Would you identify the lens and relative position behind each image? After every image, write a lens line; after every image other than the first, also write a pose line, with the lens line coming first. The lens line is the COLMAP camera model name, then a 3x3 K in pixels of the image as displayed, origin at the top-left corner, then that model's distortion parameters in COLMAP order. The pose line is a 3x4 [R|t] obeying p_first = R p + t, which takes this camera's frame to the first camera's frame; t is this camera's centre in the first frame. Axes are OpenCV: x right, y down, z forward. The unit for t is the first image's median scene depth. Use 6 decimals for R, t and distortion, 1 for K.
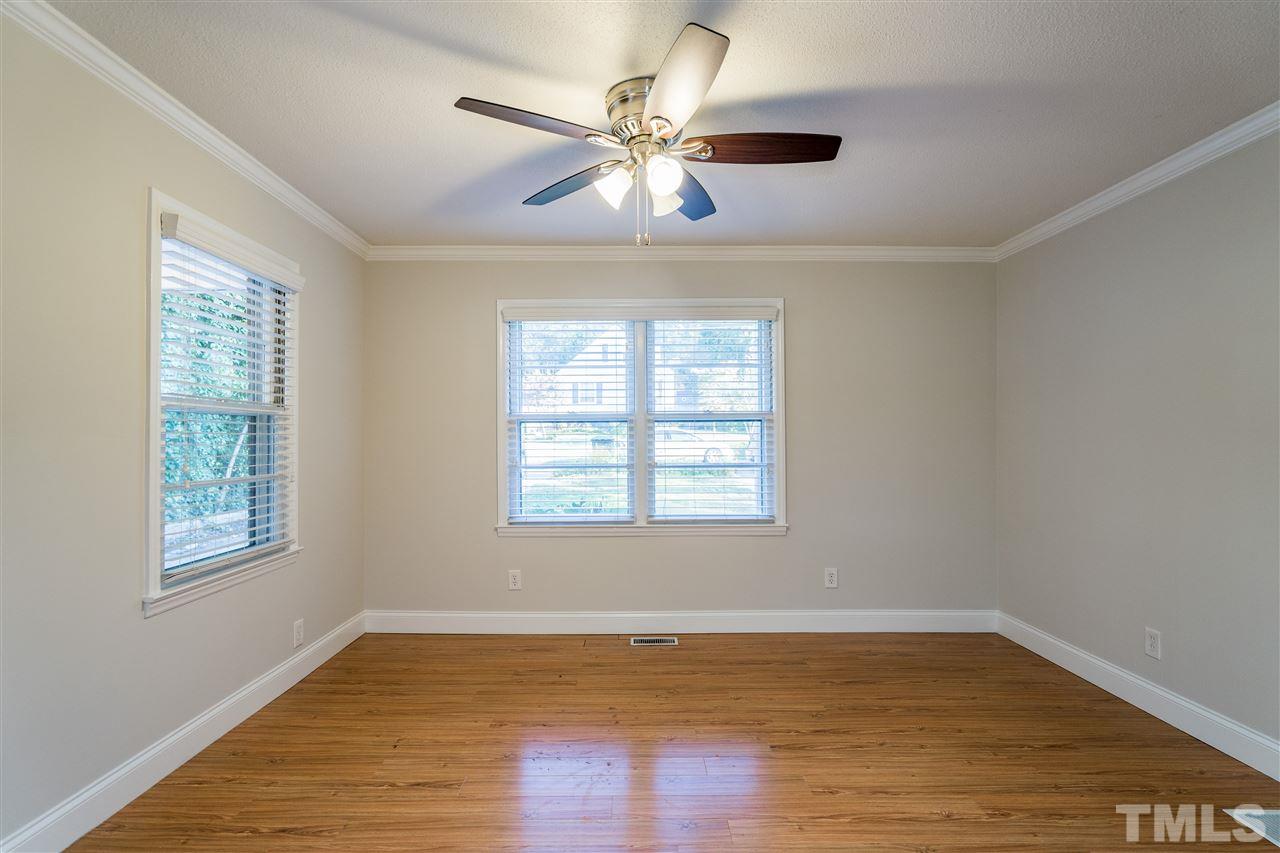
lens RADIAL K [[586.3, 0, 632.8], [0, 586.3, 431.1], [0, 0, 1]] dist [-0.001165, 0.000152]
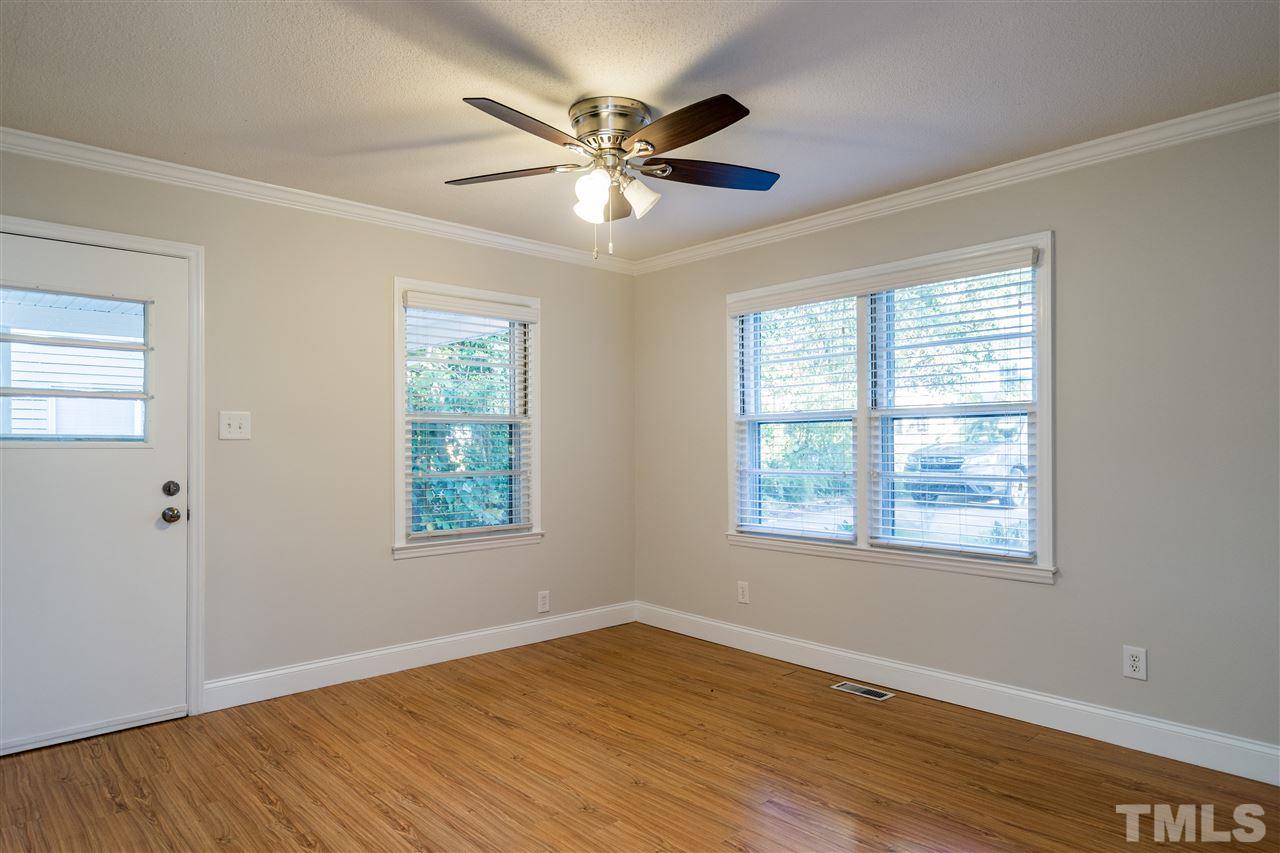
lens RADIAL K [[747.0, 0, 659.7], [0, 747.0, 437.0], [0, 0, 1]] dist [0.002545, 0.000081]
pose [[0.689599, -0.006782, -0.724159, 0.675906], [0.013355, 0.999905, 0.003354, 0.000475], [0.724068, -0.011984, 0.689625, 0.100936]]
